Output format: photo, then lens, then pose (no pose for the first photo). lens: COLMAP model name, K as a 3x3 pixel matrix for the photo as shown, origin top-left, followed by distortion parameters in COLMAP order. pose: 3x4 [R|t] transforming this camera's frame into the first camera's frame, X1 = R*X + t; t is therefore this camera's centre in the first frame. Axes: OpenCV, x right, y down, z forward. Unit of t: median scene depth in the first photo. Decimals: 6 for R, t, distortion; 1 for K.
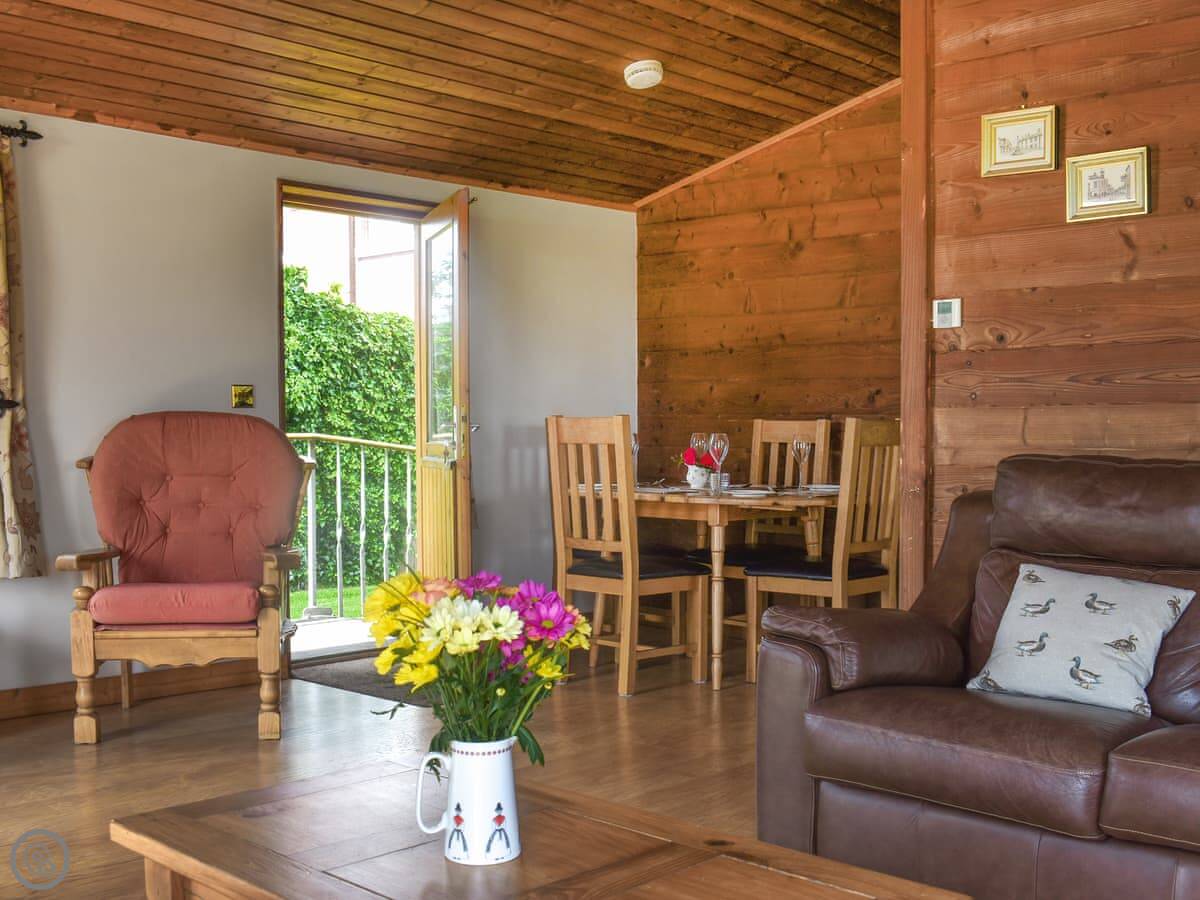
lens RADIAL K [[1324.5, 0, 600.0], [0, 1324.5, 450.0], [0, 0, 1]] dist [-0.093518, -0.006271]
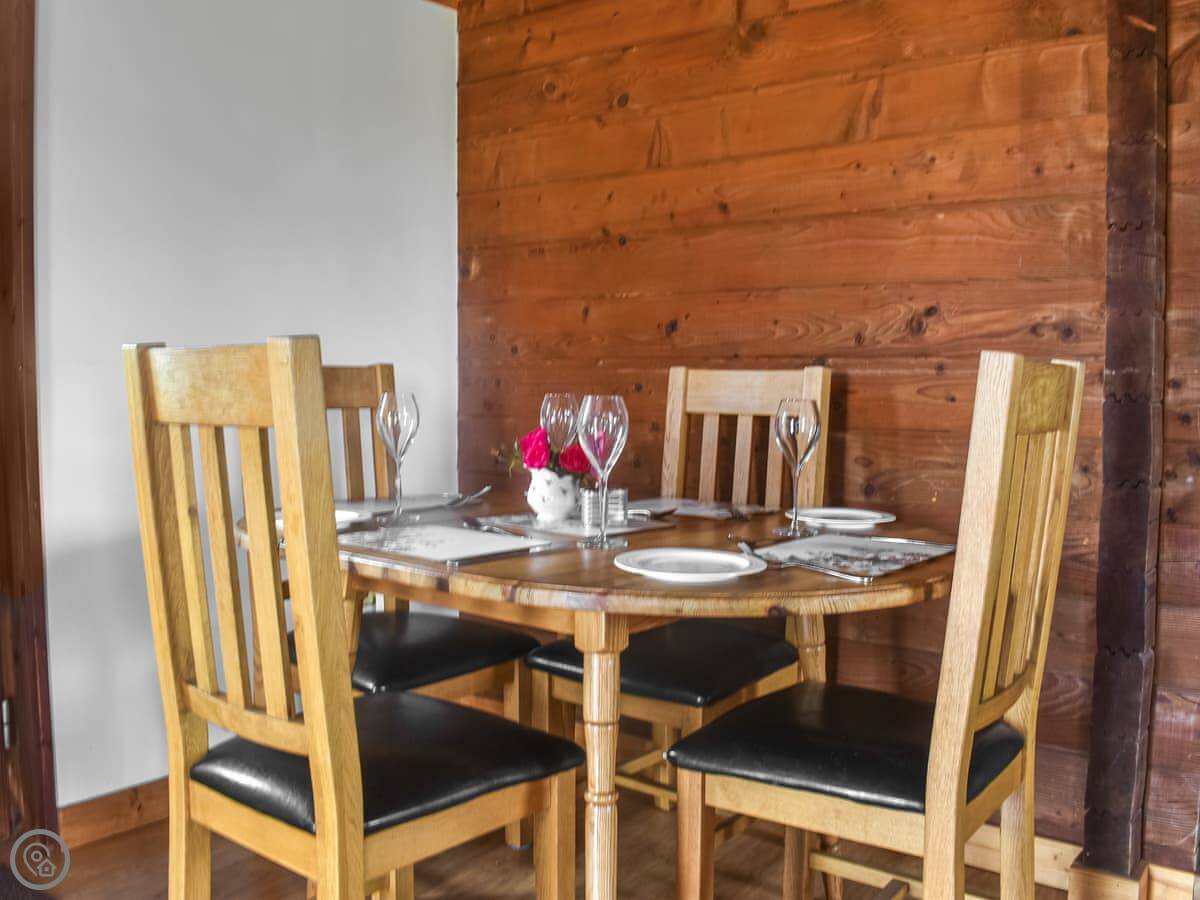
lens RADIAL K [[1065.8, 0, 600.0], [0, 1065.8, 450.0], [0, 0, 1]] dist [-0.078651, 0.004071]
pose [[0.995482, -0.001620, 0.094933, 0.051518], [-0.002274, 0.999161, 0.040891, -0.008315], [-0.094919, -0.040922, 0.994644, 0.600009]]
